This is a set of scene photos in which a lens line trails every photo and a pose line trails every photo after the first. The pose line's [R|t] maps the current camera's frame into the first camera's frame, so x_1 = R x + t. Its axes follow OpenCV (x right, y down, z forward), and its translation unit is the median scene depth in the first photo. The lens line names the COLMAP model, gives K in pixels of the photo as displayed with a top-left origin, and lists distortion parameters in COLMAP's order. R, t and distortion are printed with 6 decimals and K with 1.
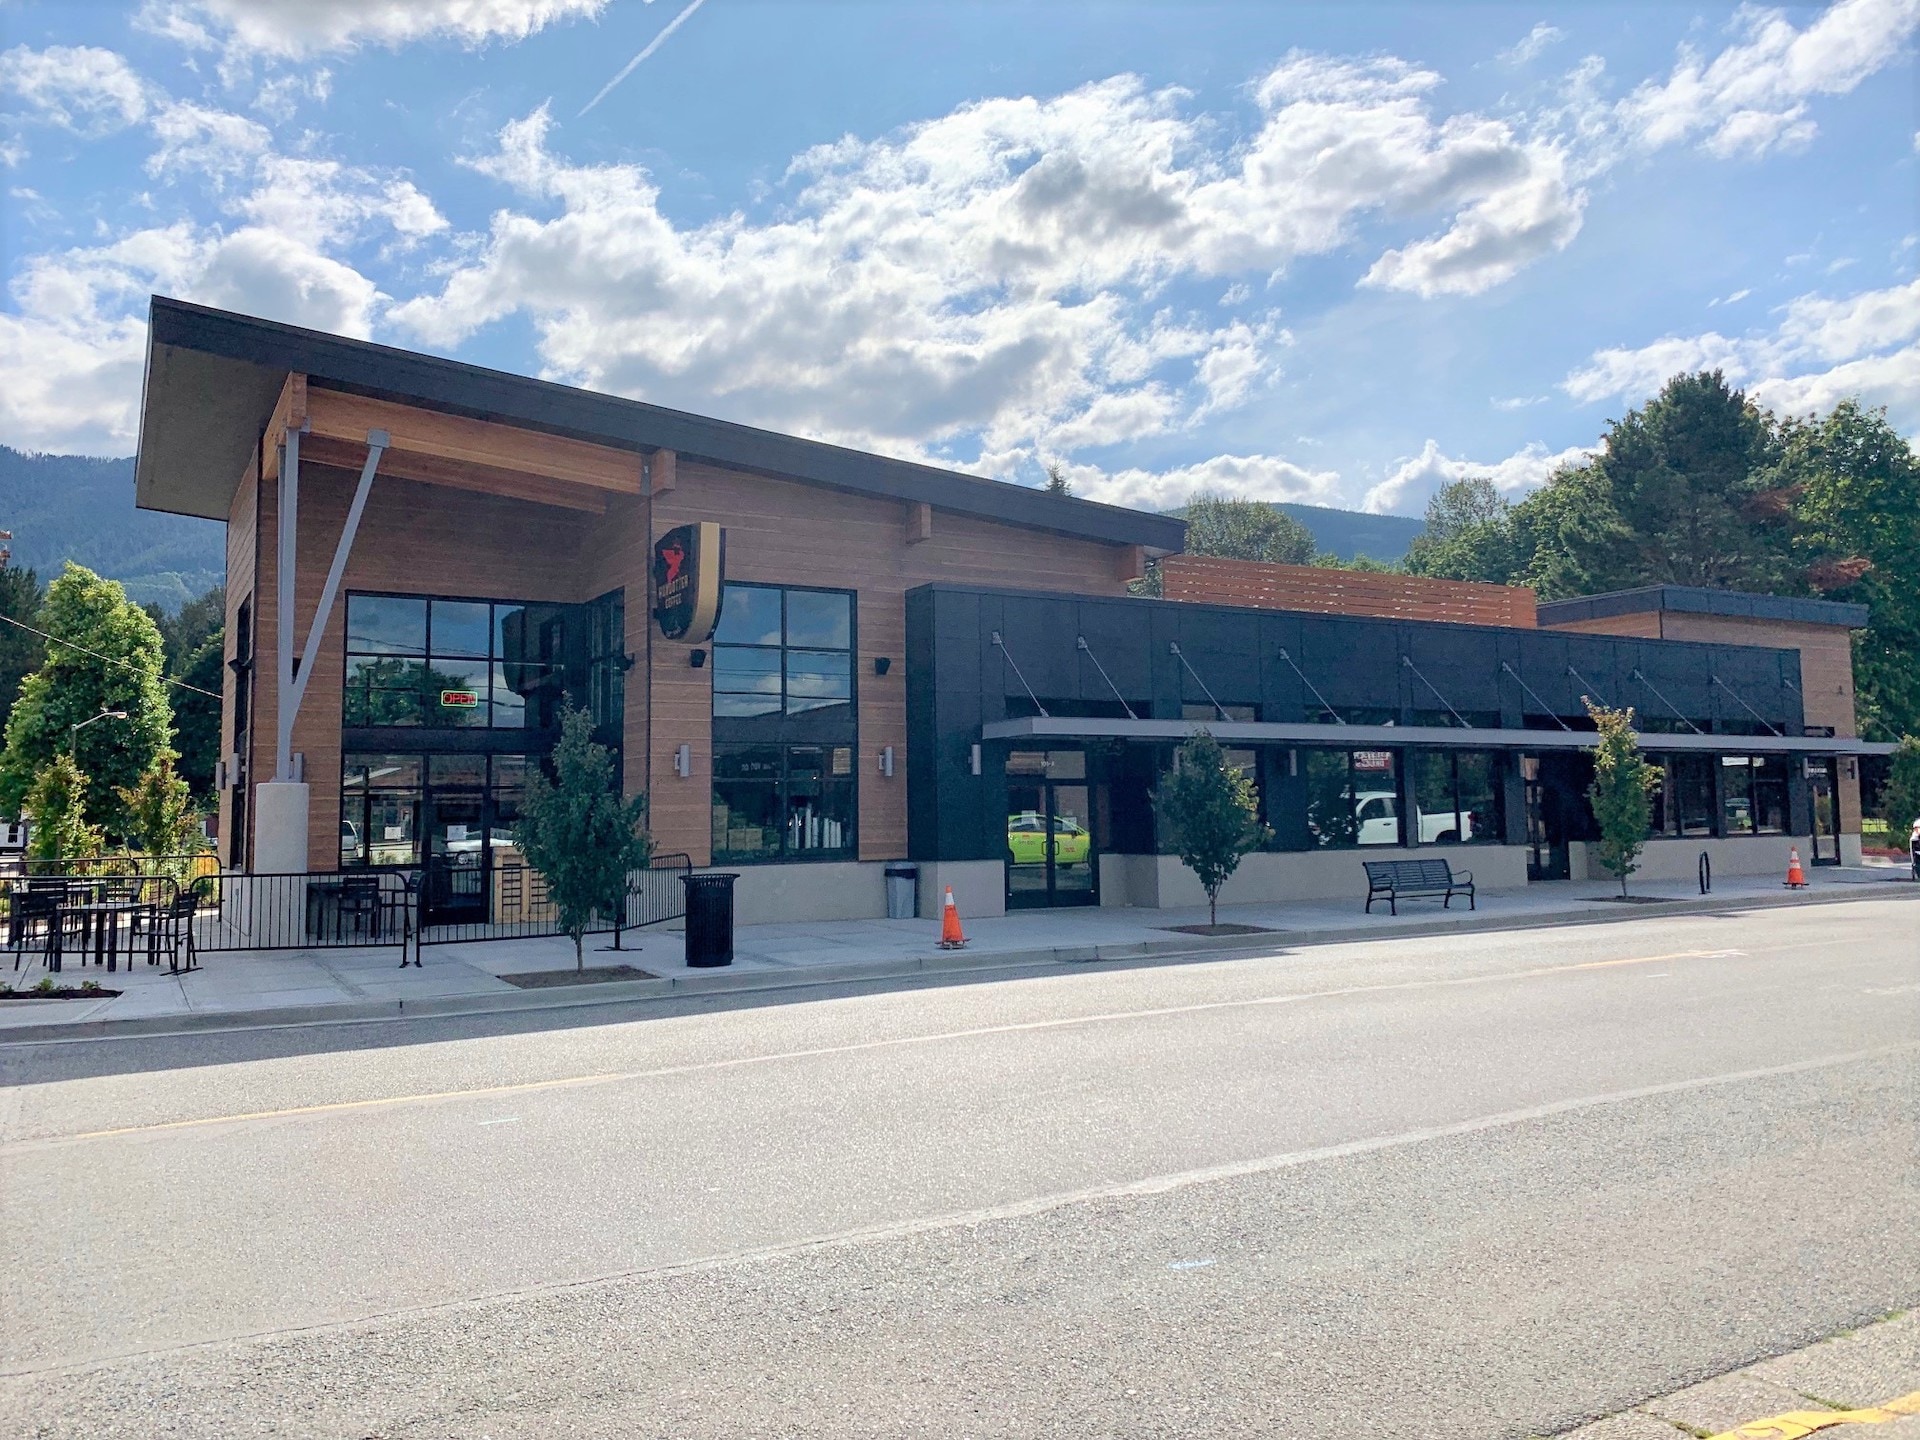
lens RADIAL K [[1455.8, 0, 949.0], [0, 1455.8, 705.5], [0, 0, 1]] dist [0.021199, -0.024723]
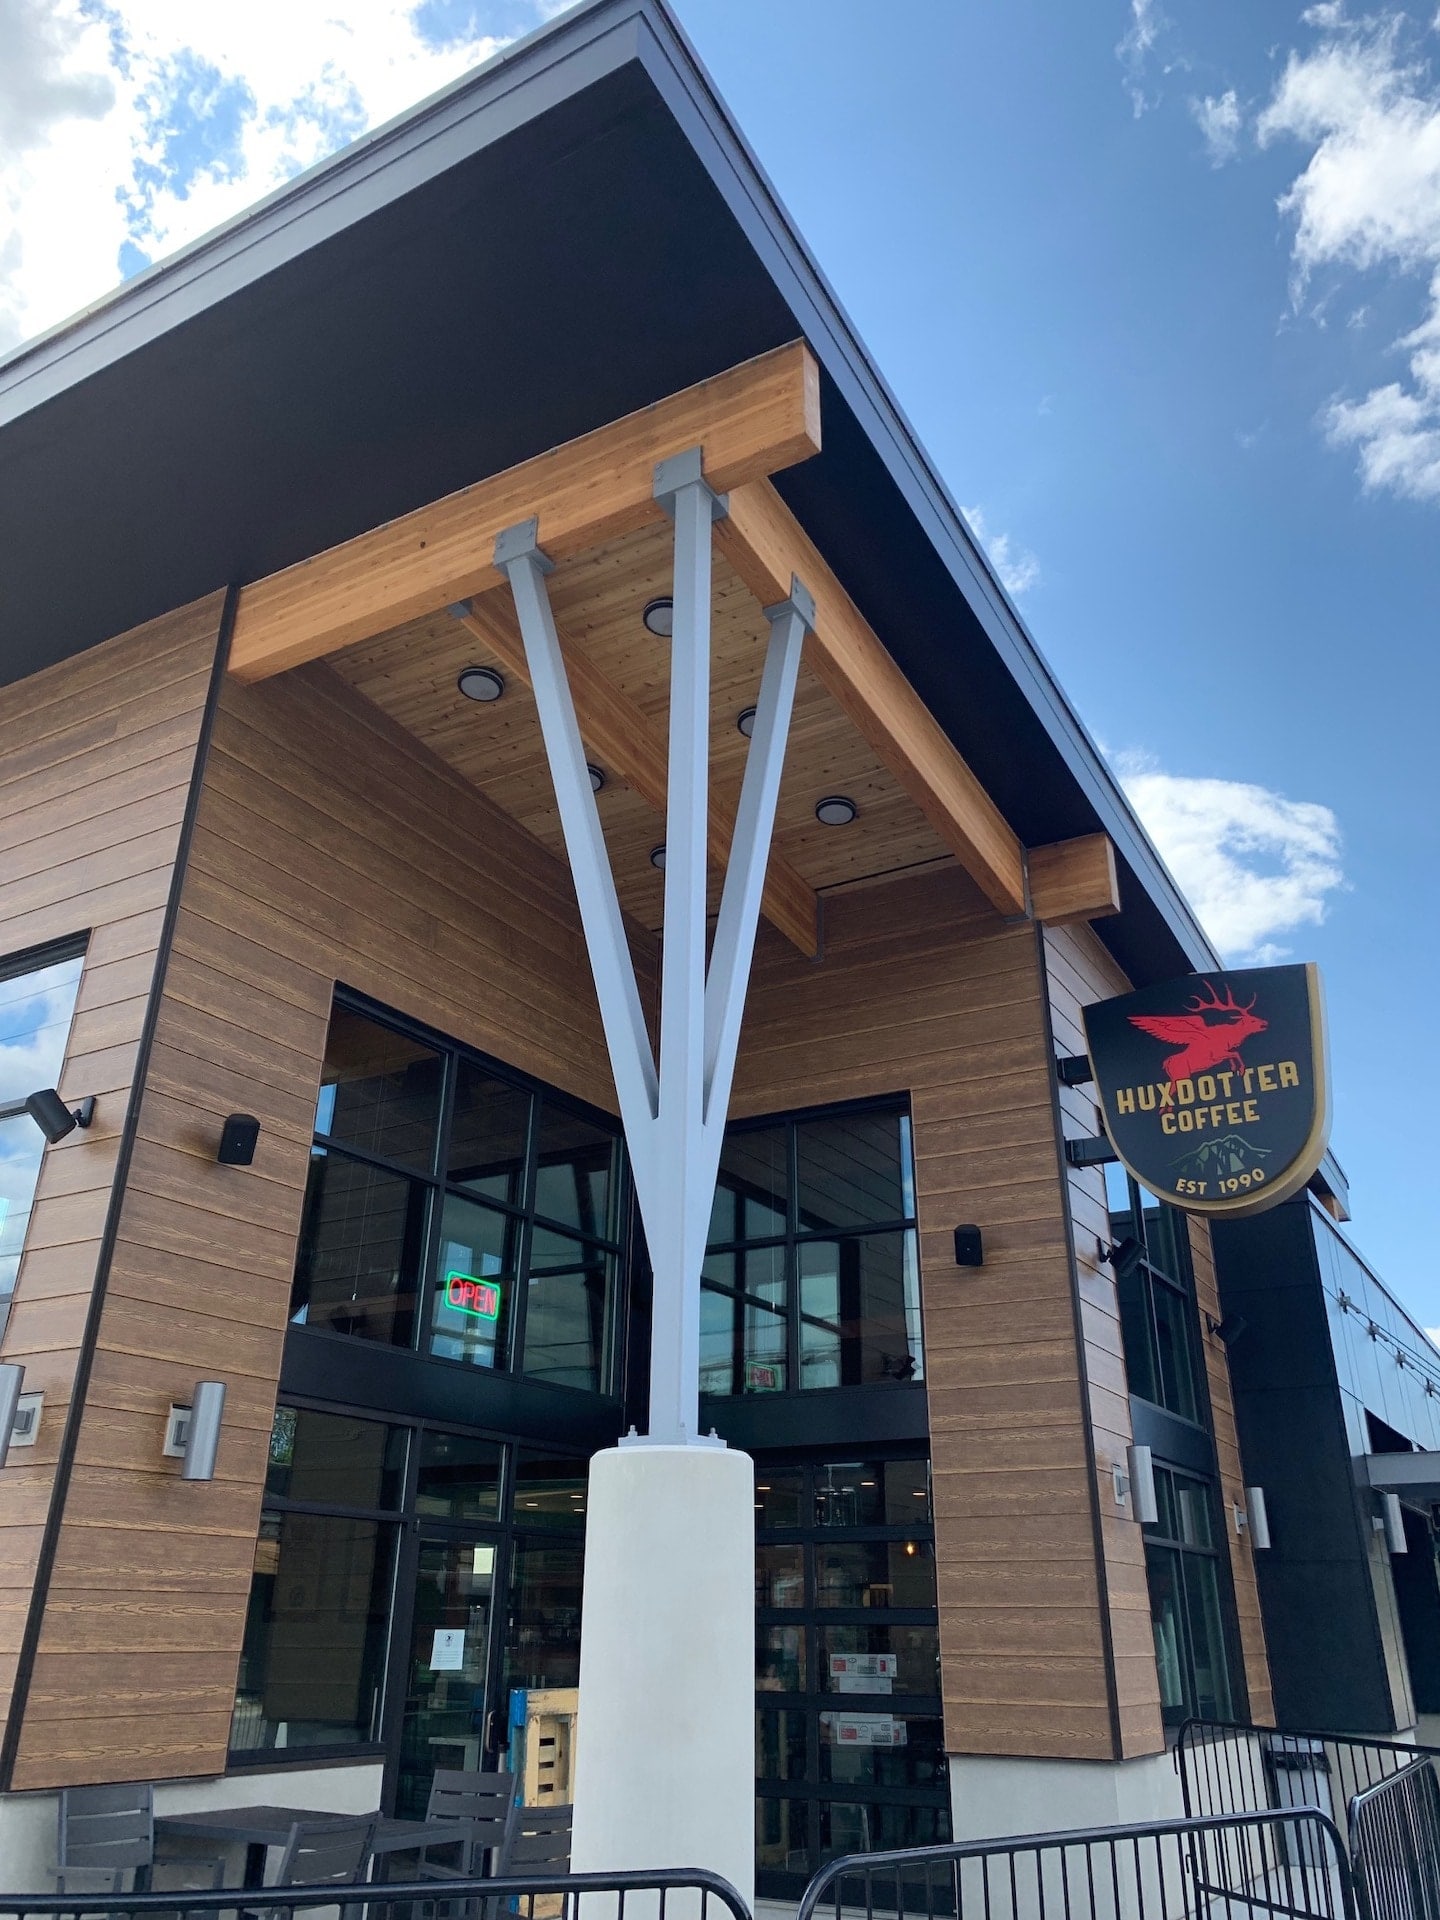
lens RADIAL K [[1455.8, 0, 720.4], [0, 1455.8, 938.9], [0, 0, 1]] dist [0.021199, -0.024723]
pose [[0.868440, 0.230672, 0.438865, -0.487683], [-0.056478, 0.925440, -0.374662, 0.053438], [-0.492567, 0.300585, 0.816717, 0.605291]]
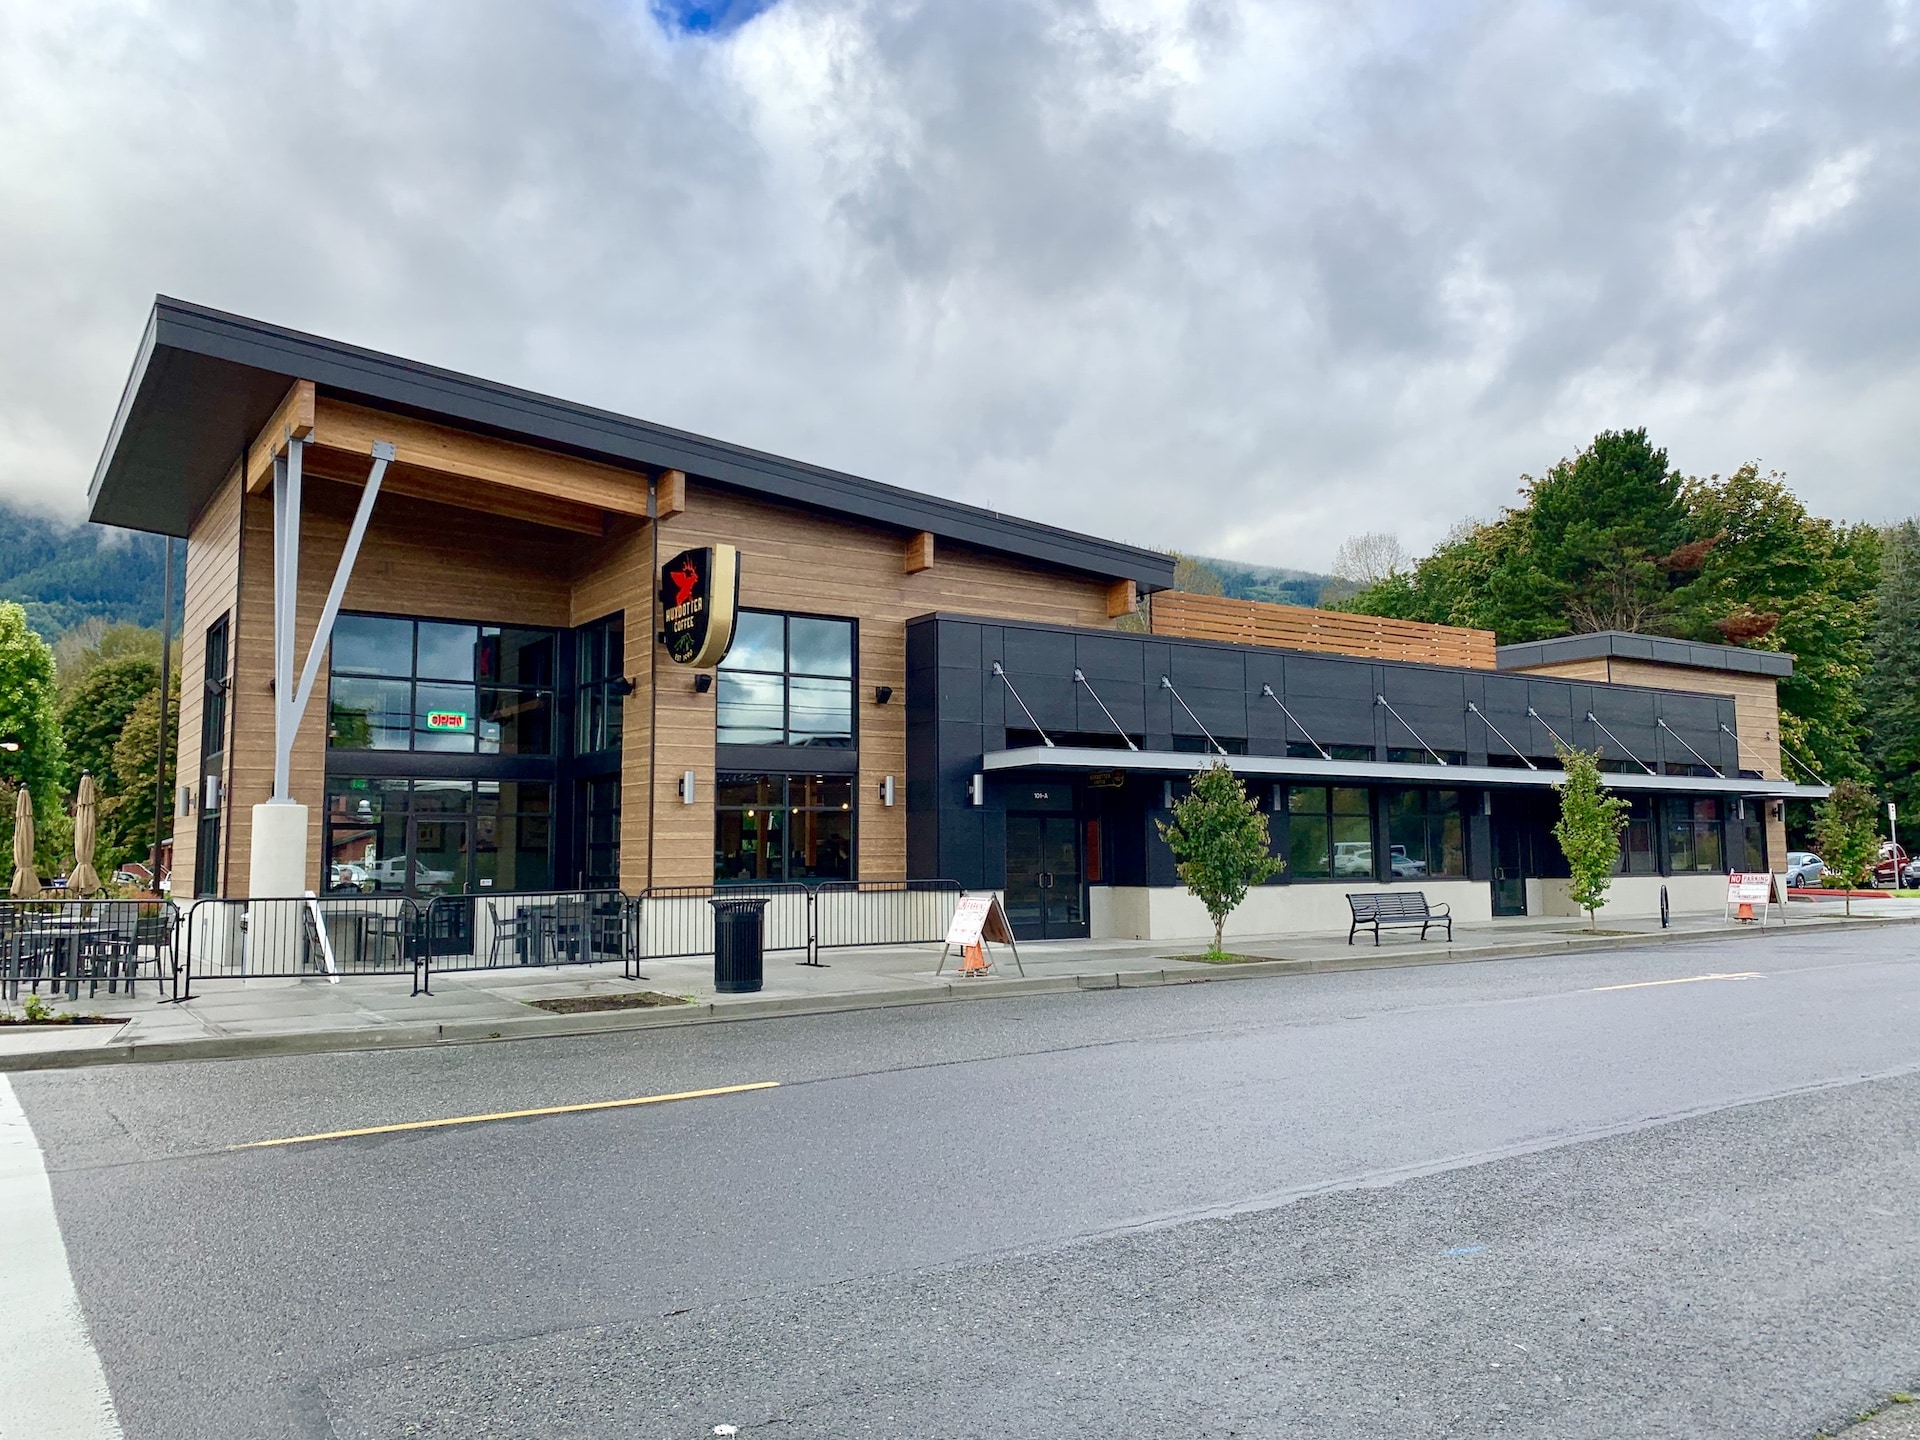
lens RADIAL K [[1455.8, 0, 964.7], [0, 1455.8, 728.1], [0, 0, 1]] dist [0.021199, -0.024723]
pose [[0.997180, 0.011118, 0.074215, -0.064124], [-0.009926, 0.999816, -0.016413, 0.011213], [-0.074384, 0.015630, 0.997107, 0.005112]]
